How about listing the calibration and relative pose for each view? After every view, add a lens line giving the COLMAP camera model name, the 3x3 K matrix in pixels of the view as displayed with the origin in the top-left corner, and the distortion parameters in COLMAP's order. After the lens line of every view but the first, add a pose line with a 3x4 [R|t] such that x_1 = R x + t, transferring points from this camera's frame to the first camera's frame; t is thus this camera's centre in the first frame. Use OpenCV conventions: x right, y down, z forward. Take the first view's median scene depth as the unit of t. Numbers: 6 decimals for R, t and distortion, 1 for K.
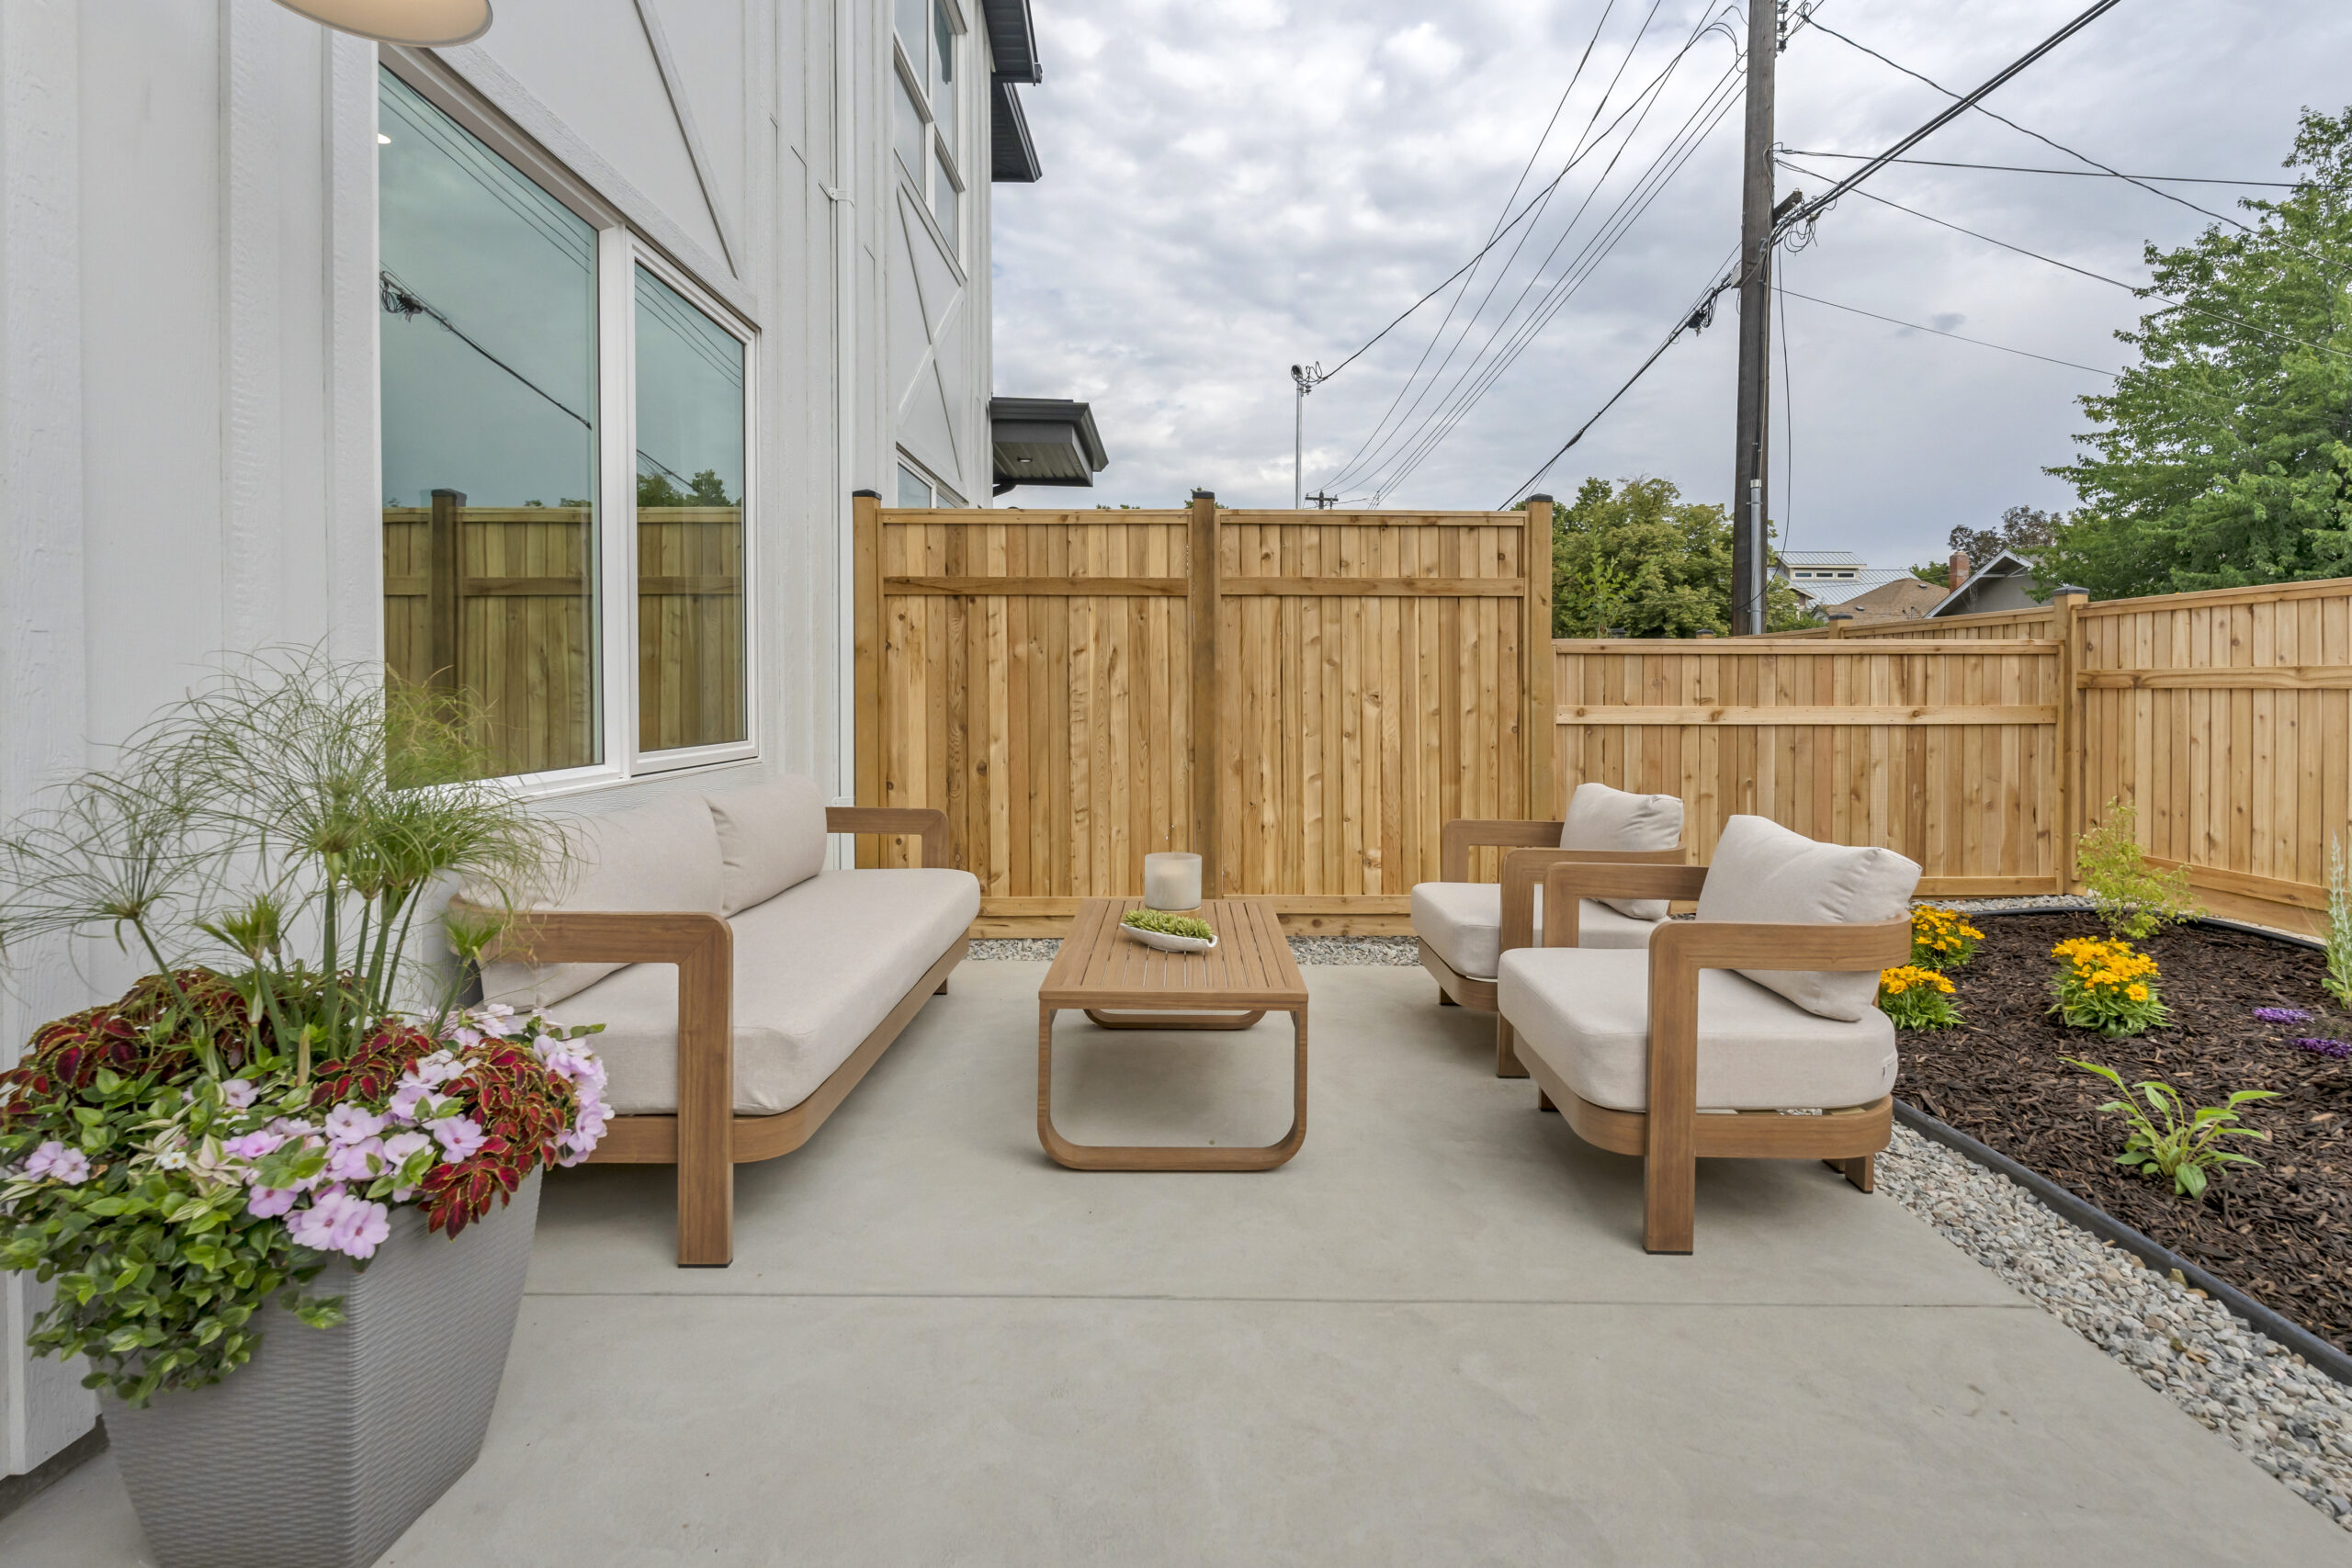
lens RADIAL K [[1084.4, 0, 1210.7], [0, 1084.4, 697.4], [0, 0, 1]] dist [-0.011799, 0.000774]
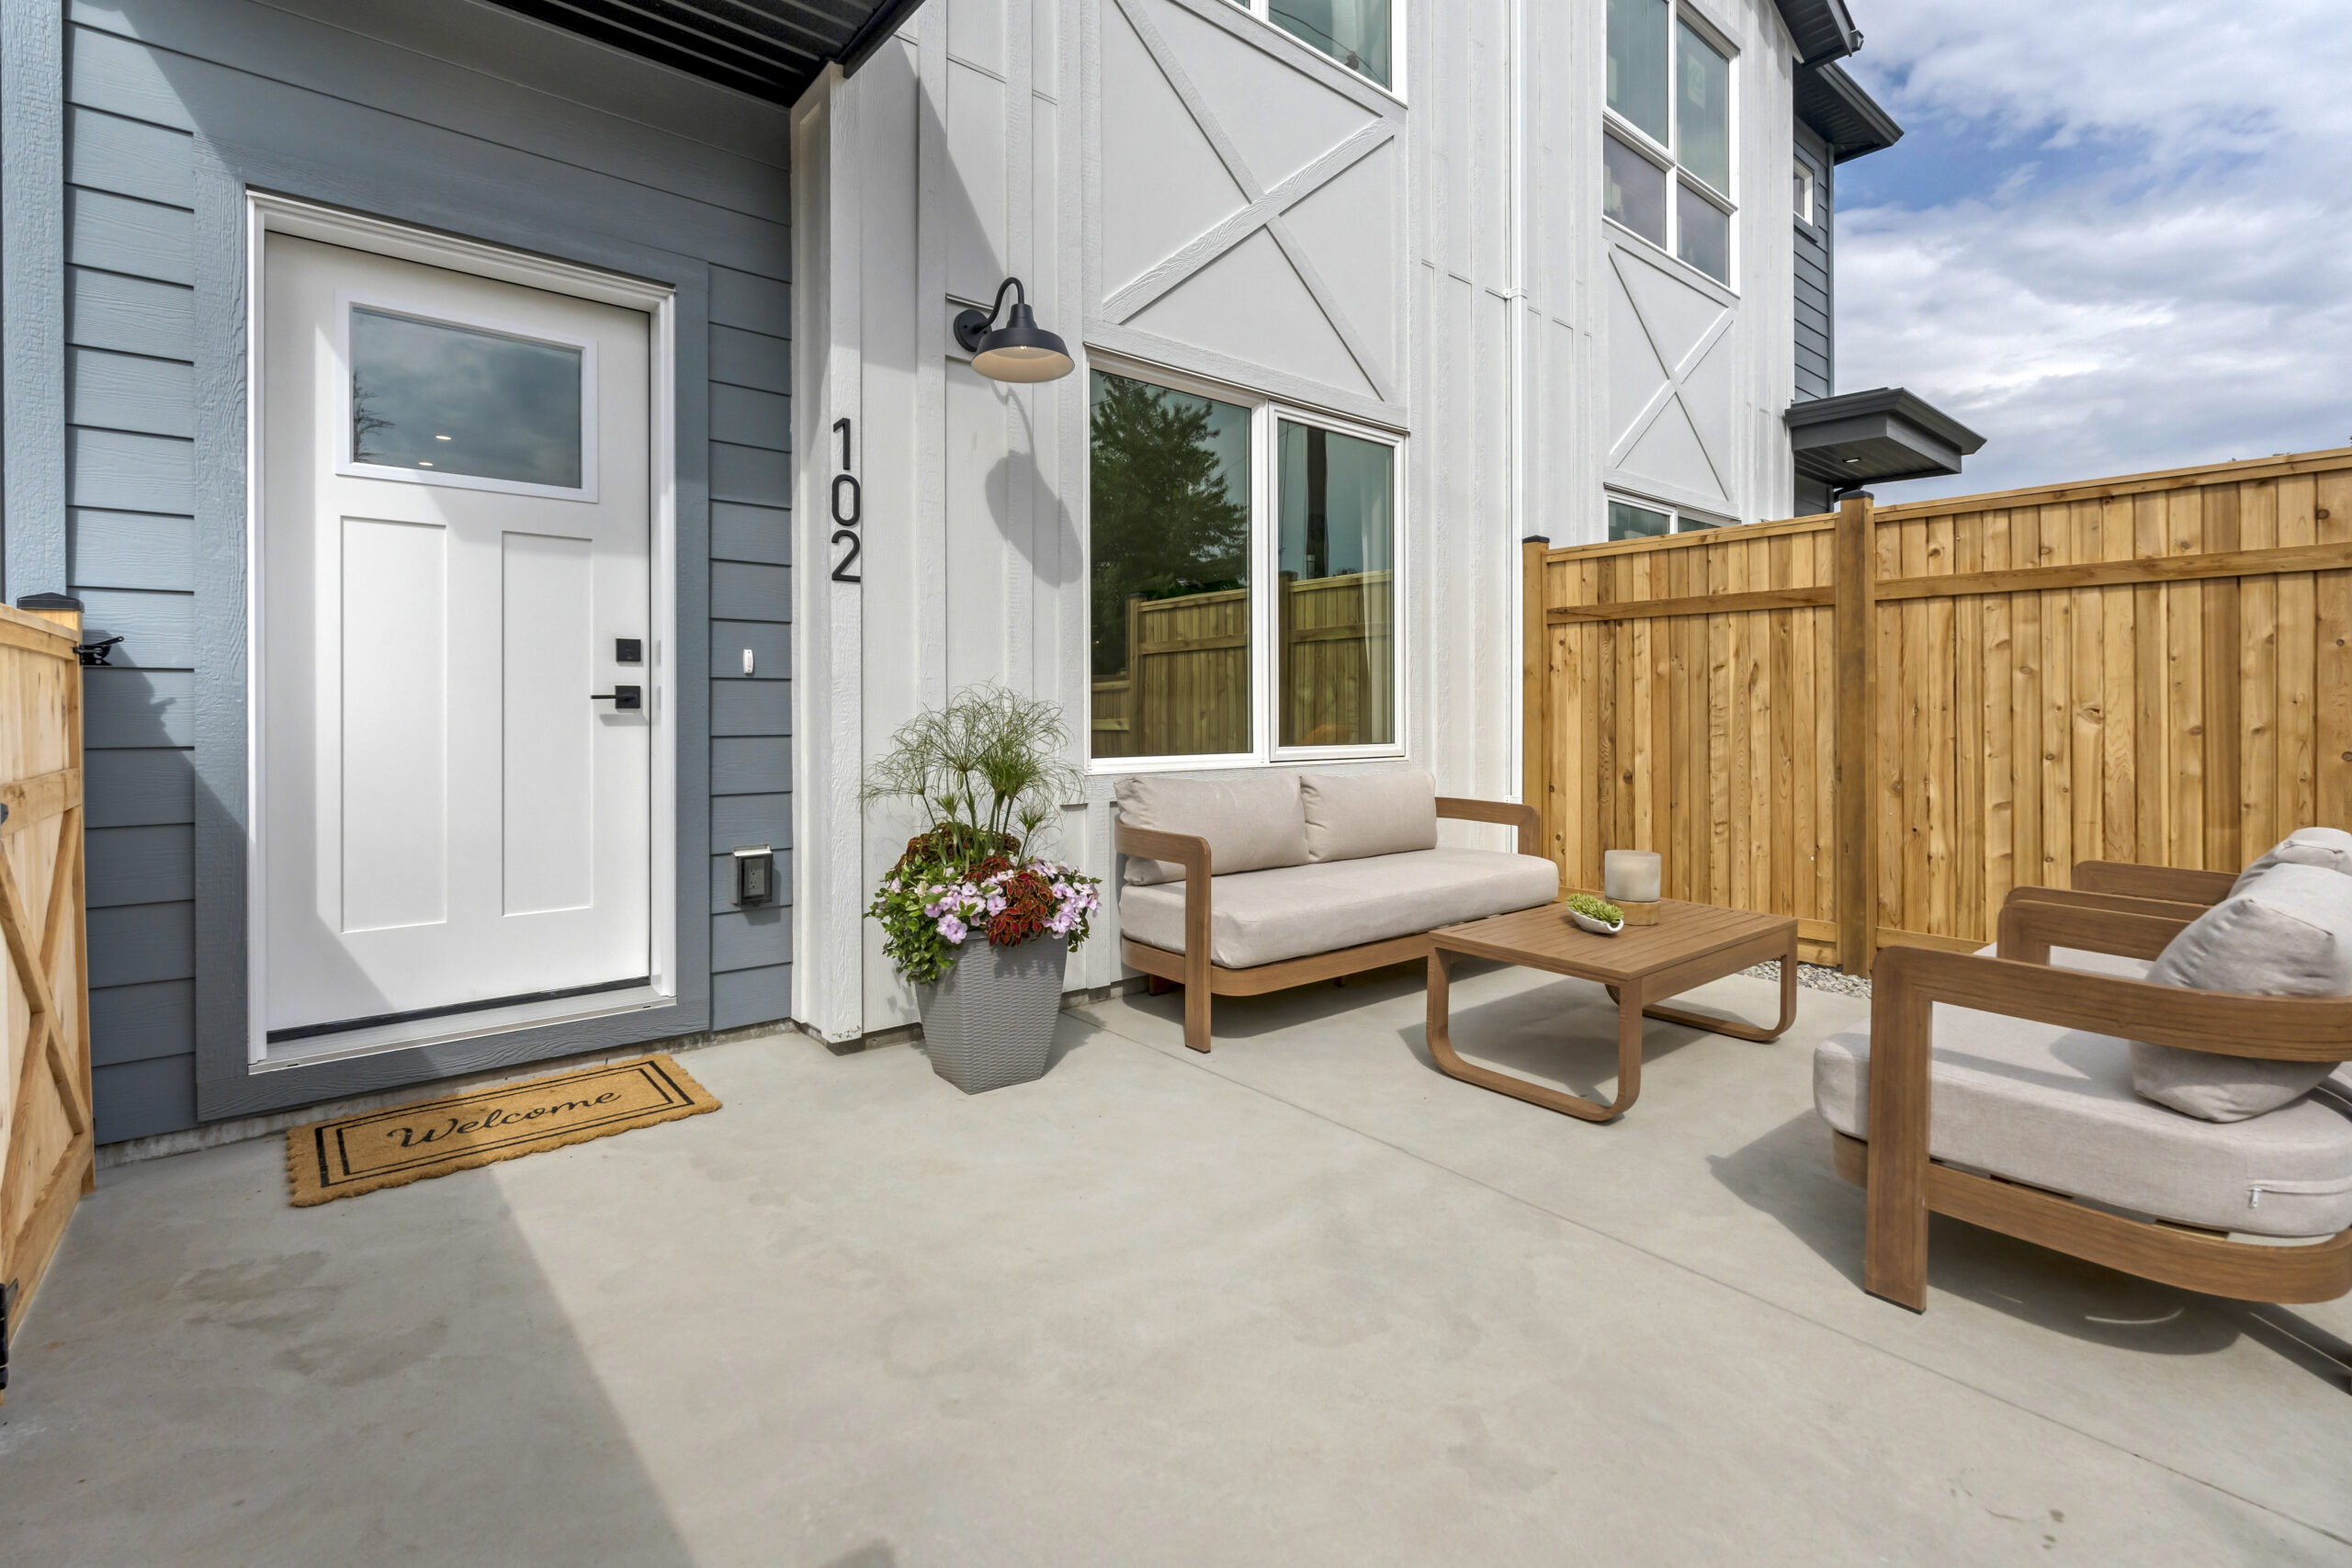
lens RADIAL K [[1084.4, 0, 1208.4], [0, 1084.4, 712.8], [0, 0, 1]] dist [-0.011799, 0.000774]
pose [[0.634921, -0.002143, -0.772574, 0.361055], [-0.003418, 0.999979, -0.005583, 0.007804], [0.772570, 0.006185, 0.634900, -0.020074]]
